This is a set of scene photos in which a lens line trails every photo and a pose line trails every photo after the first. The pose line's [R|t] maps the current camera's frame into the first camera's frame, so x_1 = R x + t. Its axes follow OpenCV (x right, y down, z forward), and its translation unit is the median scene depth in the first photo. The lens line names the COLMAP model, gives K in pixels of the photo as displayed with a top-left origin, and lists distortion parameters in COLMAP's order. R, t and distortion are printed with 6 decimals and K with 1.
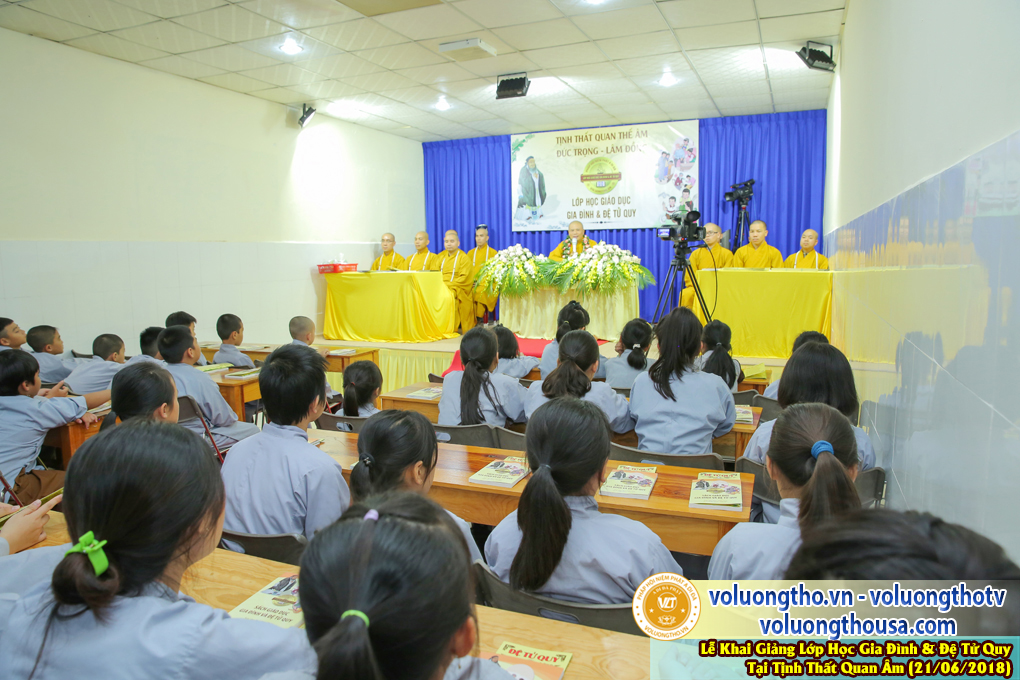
lens RADIAL K [[697.2, 0, 510.0], [0, 697.2, 340.0], [0, 0, 1]] dist [-0.094107, 0.060115]
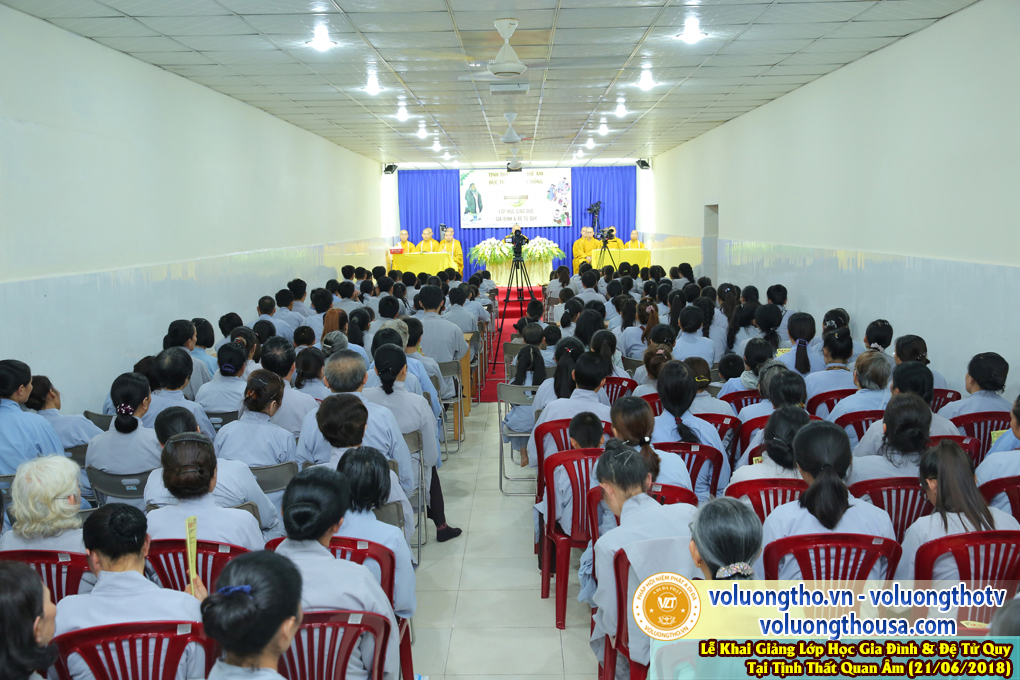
lens RADIAL K [[1067.9, 0, 510.0], [0, 1067.9, 340.0], [0, 0, 1]] dist [-0.001062, -0.001851]
pose [[0.926450, -0.038940, 0.374397, -0.936864], [0.045953, 0.998895, -0.009820, 0.153484], [-0.373601, 0.026302, 0.927216, -1.526465]]
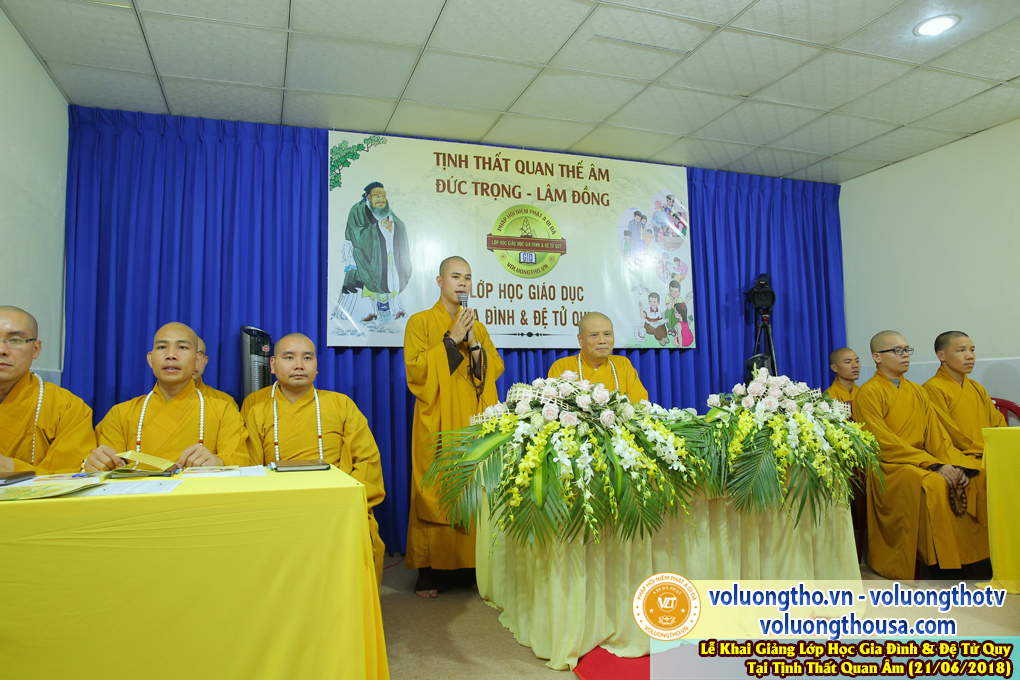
lens RADIAL K [[697.2, 0, 510.0], [0, 697.2, 340.0], [0, 0, 1]] dist [-0.094107, 0.060115]
pose [[0.747716, 0.053468, 0.661863, -0.213780], [0.084839, 0.980891, -0.175084, -0.085243], [-0.658577, 0.187065, 0.728892, 0.687598]]
